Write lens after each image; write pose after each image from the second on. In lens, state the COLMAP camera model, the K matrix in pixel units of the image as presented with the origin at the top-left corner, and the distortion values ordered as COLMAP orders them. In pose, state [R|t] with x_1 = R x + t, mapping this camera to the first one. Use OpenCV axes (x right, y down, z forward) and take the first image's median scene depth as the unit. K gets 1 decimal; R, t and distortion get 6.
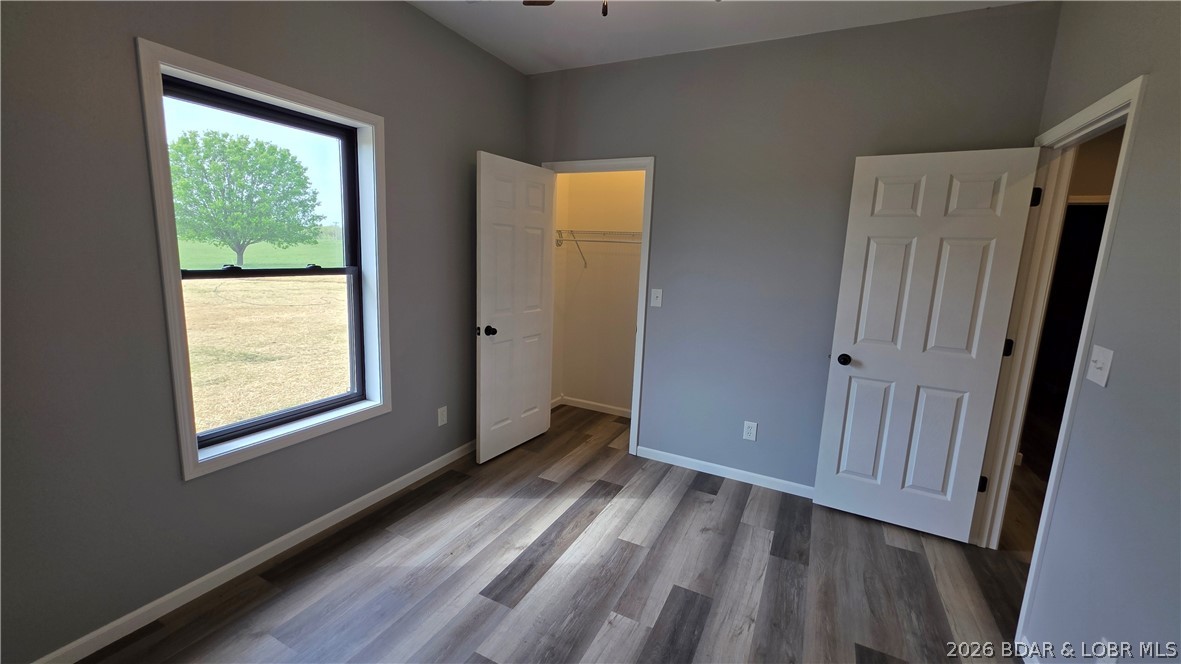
lens RADIAL K [[471.6, 0, 589.5], [0, 471.6, 324.9], [0, 0, 1]] dist [0.001650, -0.001311]
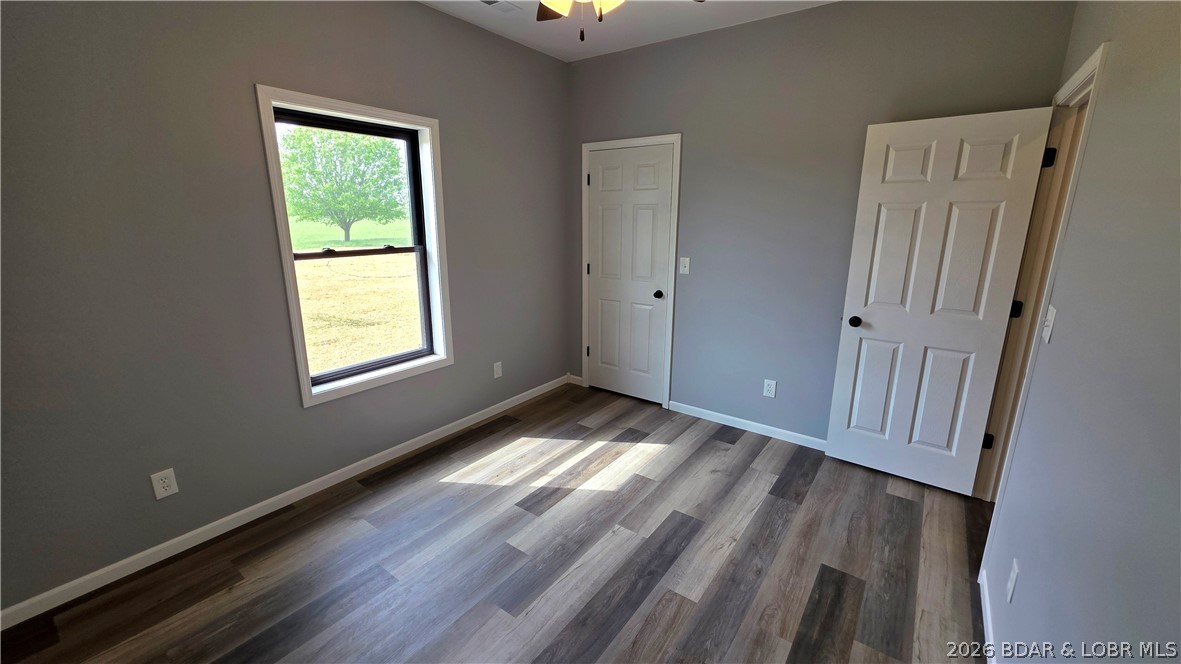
lens RADIAL K [[471.6, 0, 591.2], [0, 471.6, 322.6], [0, 0, 1]] dist [0.001650, -0.001311]
pose [[0.986057, 0.000322, -0.166406, 0.149574], [0.010383, 0.997930, 0.063461, 0.002735], [0.166082, -0.064304, 0.984013, -0.150533]]
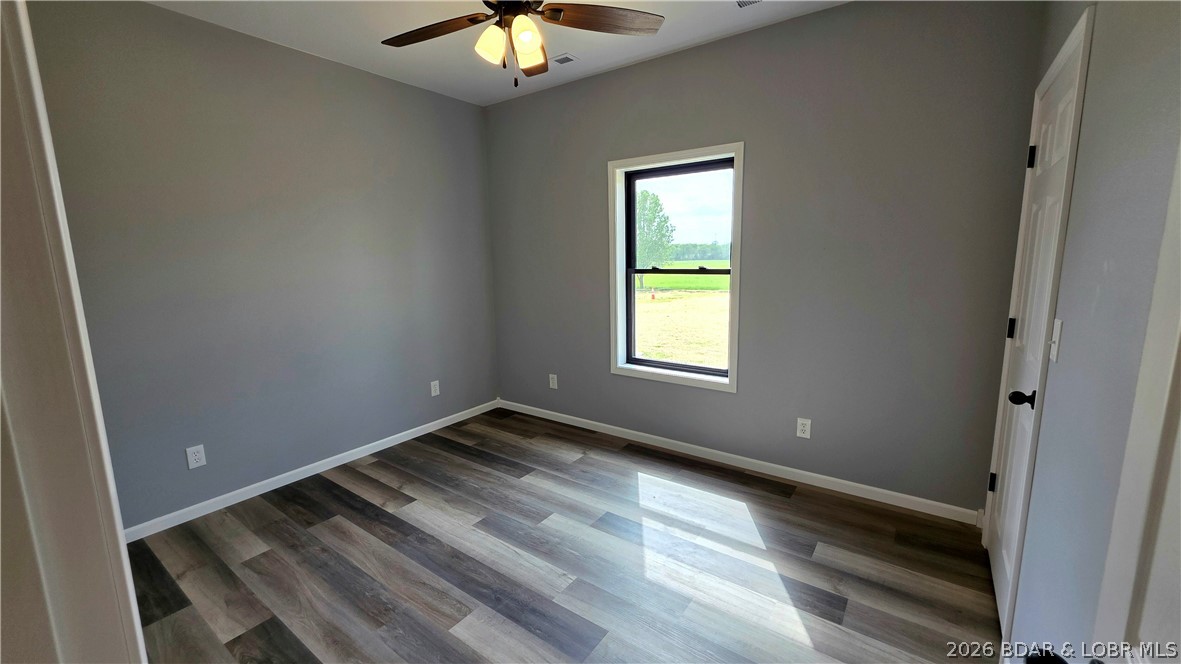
lens RADIAL K [[471.6, 0, 583.1], [0, 471.6, 324.3], [0, 0, 1]] dist [0.001650, -0.001311]
pose [[-0.161494, 0.108288, -0.980915, 0.850193], [-0.139166, 0.981530, 0.131267, -0.093066], [0.977012, 0.157709, -0.143441, 0.867097]]
